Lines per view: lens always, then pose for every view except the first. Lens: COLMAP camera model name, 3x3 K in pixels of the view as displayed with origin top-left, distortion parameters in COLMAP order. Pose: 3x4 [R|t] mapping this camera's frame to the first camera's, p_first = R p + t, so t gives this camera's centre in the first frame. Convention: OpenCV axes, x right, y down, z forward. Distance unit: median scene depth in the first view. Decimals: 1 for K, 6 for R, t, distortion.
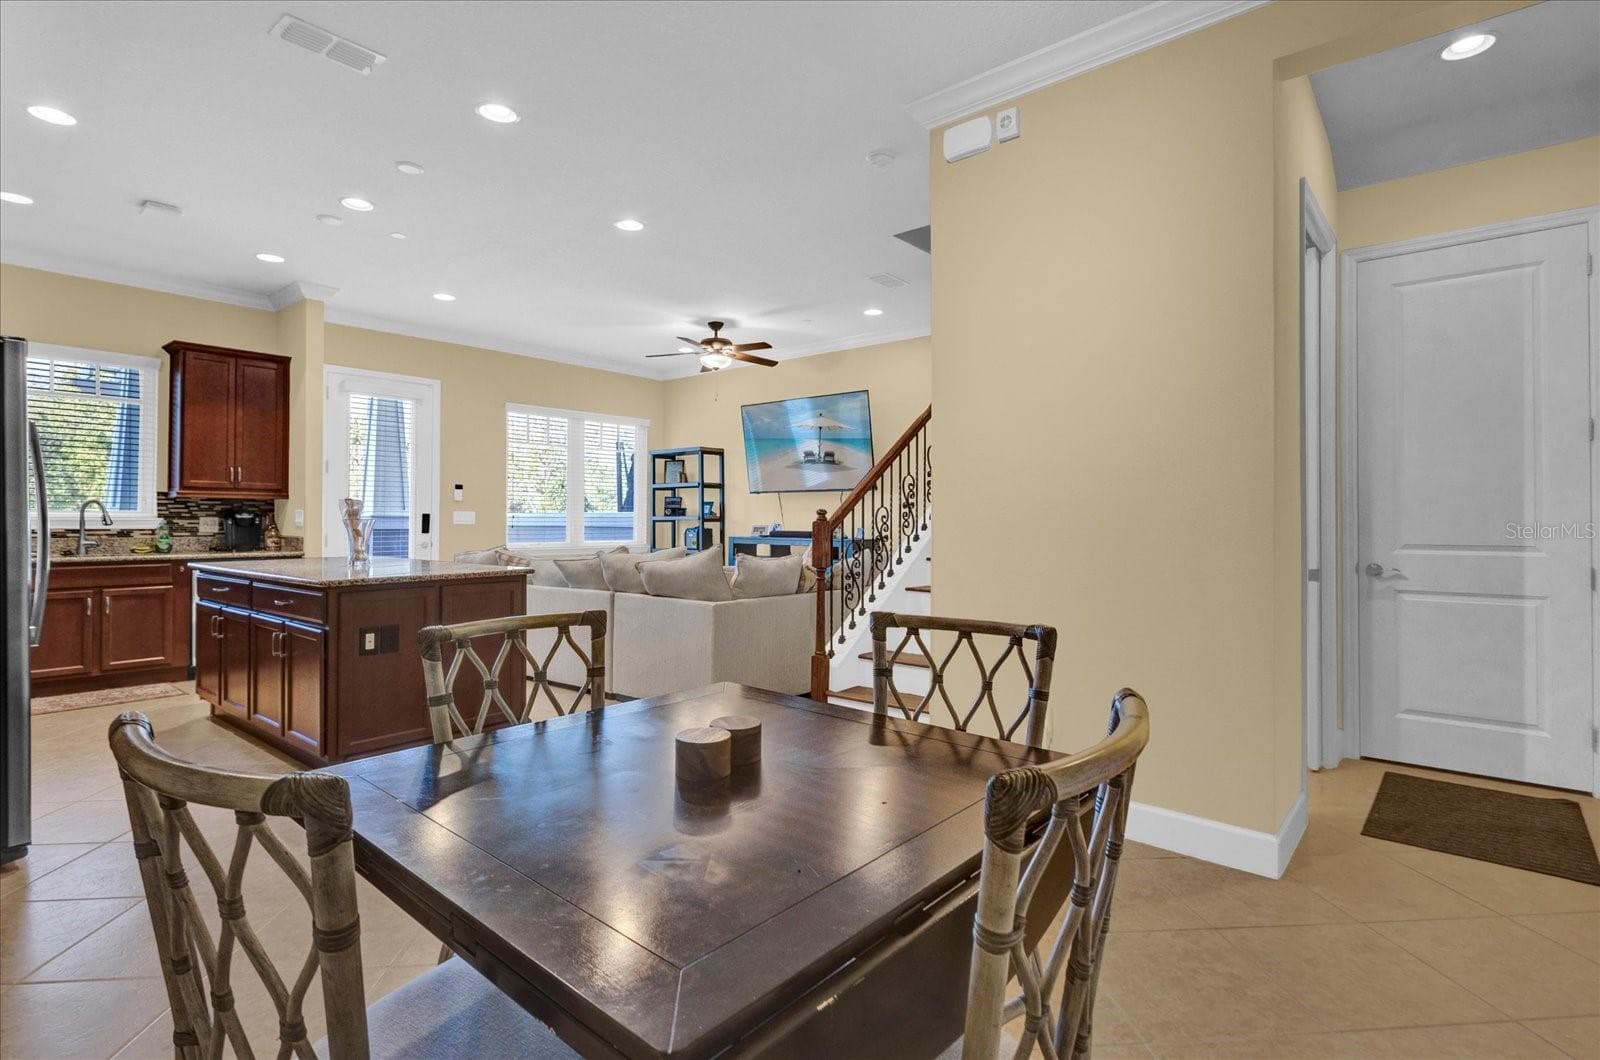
lens RADIAL K [[780.7, 0, 799.3], [0, 780.7, 517.5], [0, 0, 1]] dist [-0.000517, 0.000067]
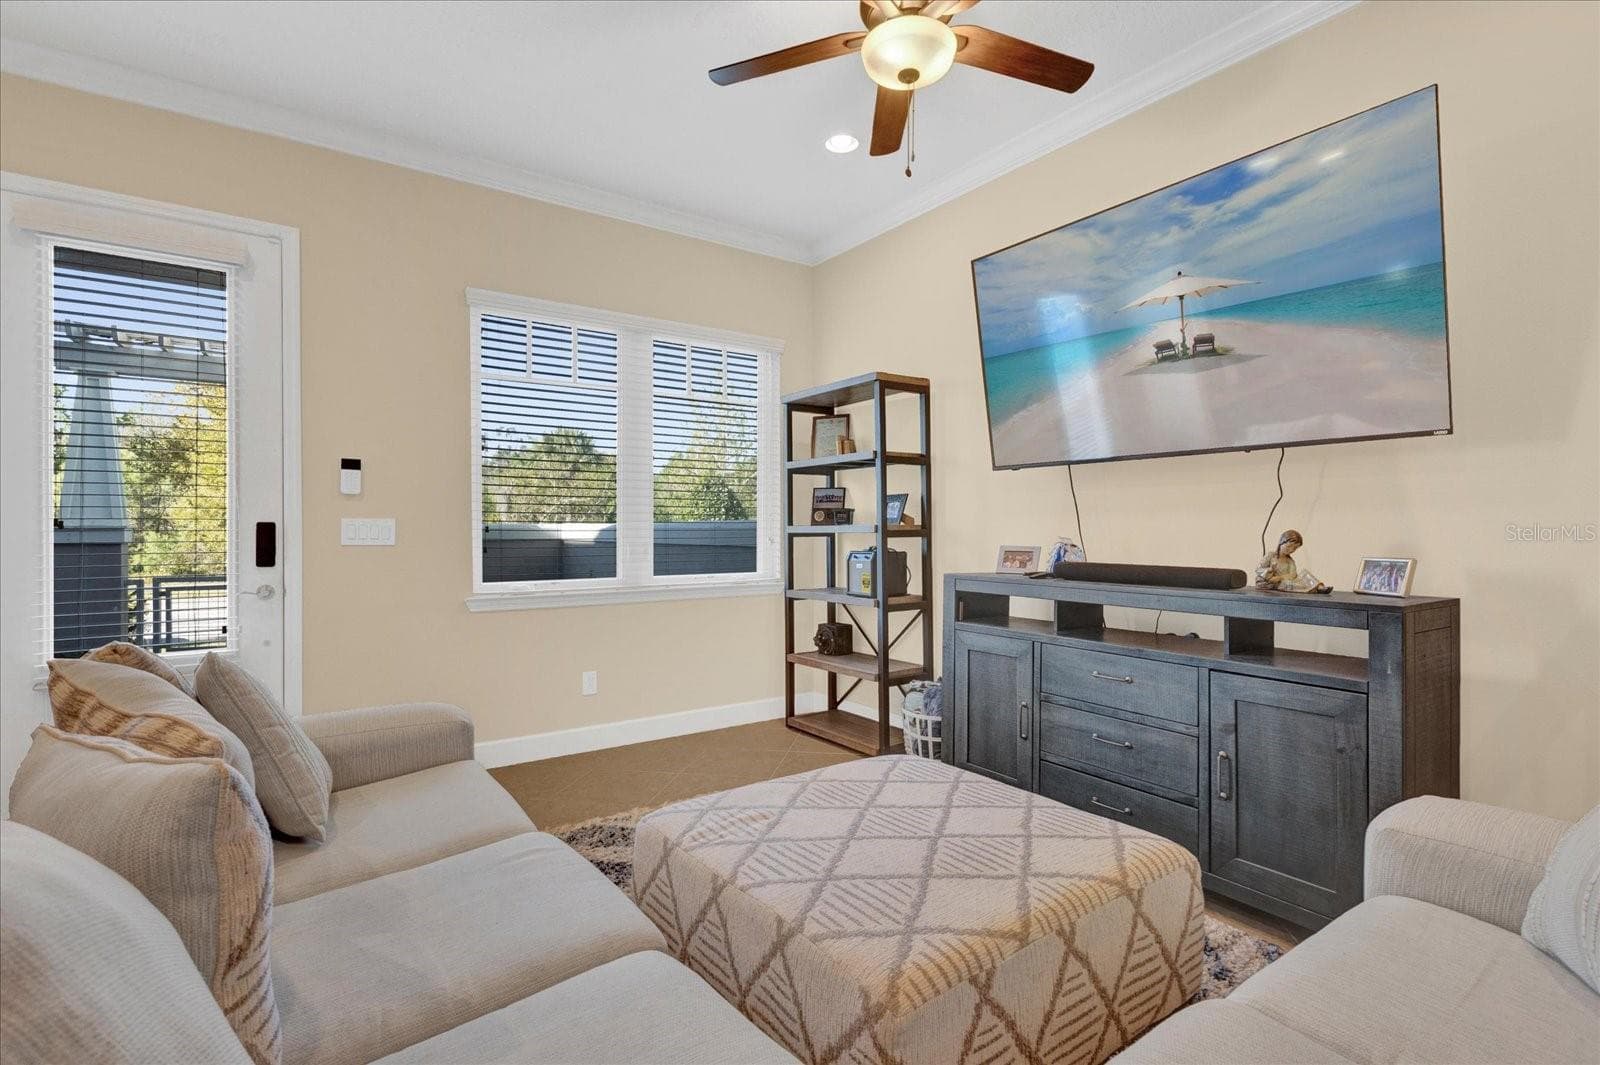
lens RADIAL K [[780.7, 0, 802.2], [0, 780.7, 524.2], [0, 0, 1]] dist [-0.000517, 0.000067]
pose [[0.967183, -0.005588, -0.254019, -0.052687], [0.004982, 0.999983, -0.003029, -0.001003], [0.254032, 0.001664, 0.967194, 0.534832]]
